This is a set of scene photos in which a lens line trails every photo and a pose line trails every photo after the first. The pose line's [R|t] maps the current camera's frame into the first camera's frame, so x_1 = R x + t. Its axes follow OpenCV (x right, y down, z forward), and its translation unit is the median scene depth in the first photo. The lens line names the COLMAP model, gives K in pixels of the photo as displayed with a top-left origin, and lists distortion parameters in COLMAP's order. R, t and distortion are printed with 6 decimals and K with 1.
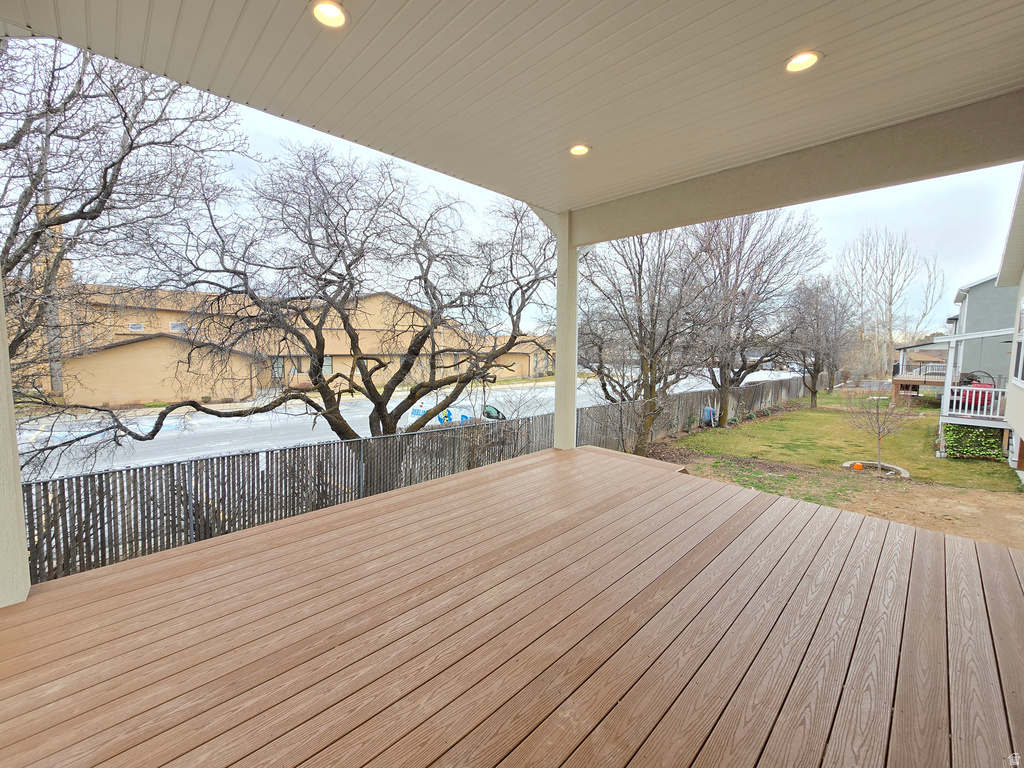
lens RADIAL K [[419.8, 0, 506.7], [0, 419.8, 374.8], [0, 0, 1]] dist [-0.001833, 0.000437]
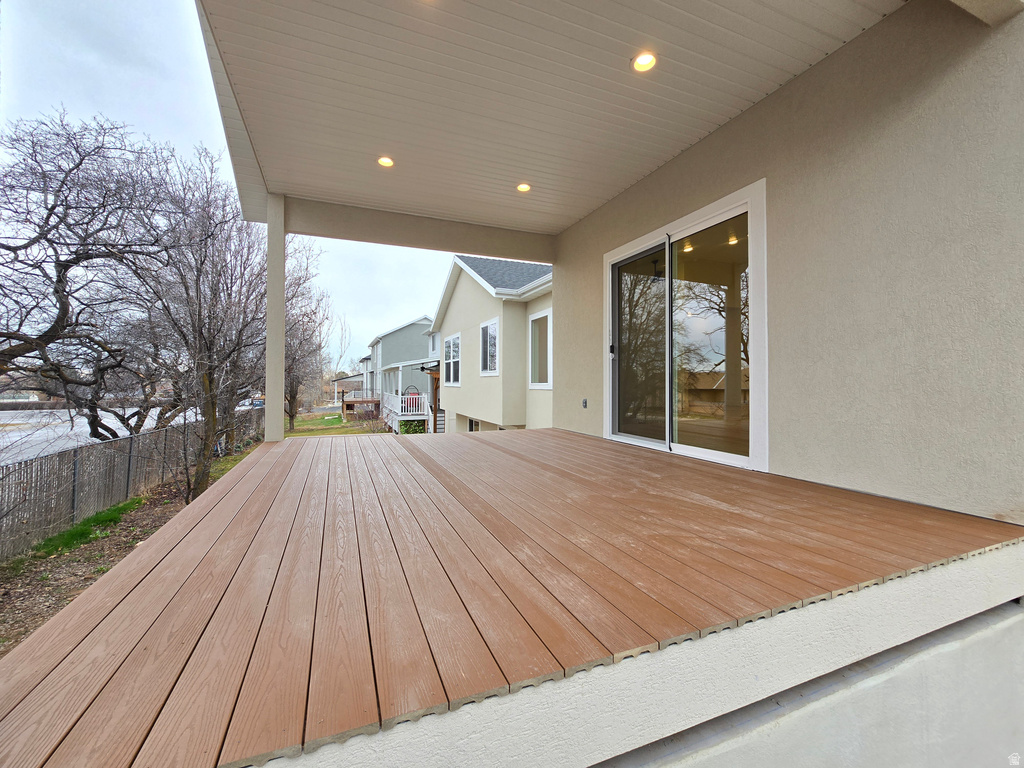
lens RADIAL K [[419.8, 0, 506.7], [0, 419.8, 374.8], [0, 0, 1]] dist [-0.001833, 0.000437]
pose [[0.378594, 0.003902, 0.925554, -0.211461], [0.082197, 0.995898, -0.037821, 0.042202], [-0.921906, 0.090396, 0.376721, 0.068194]]
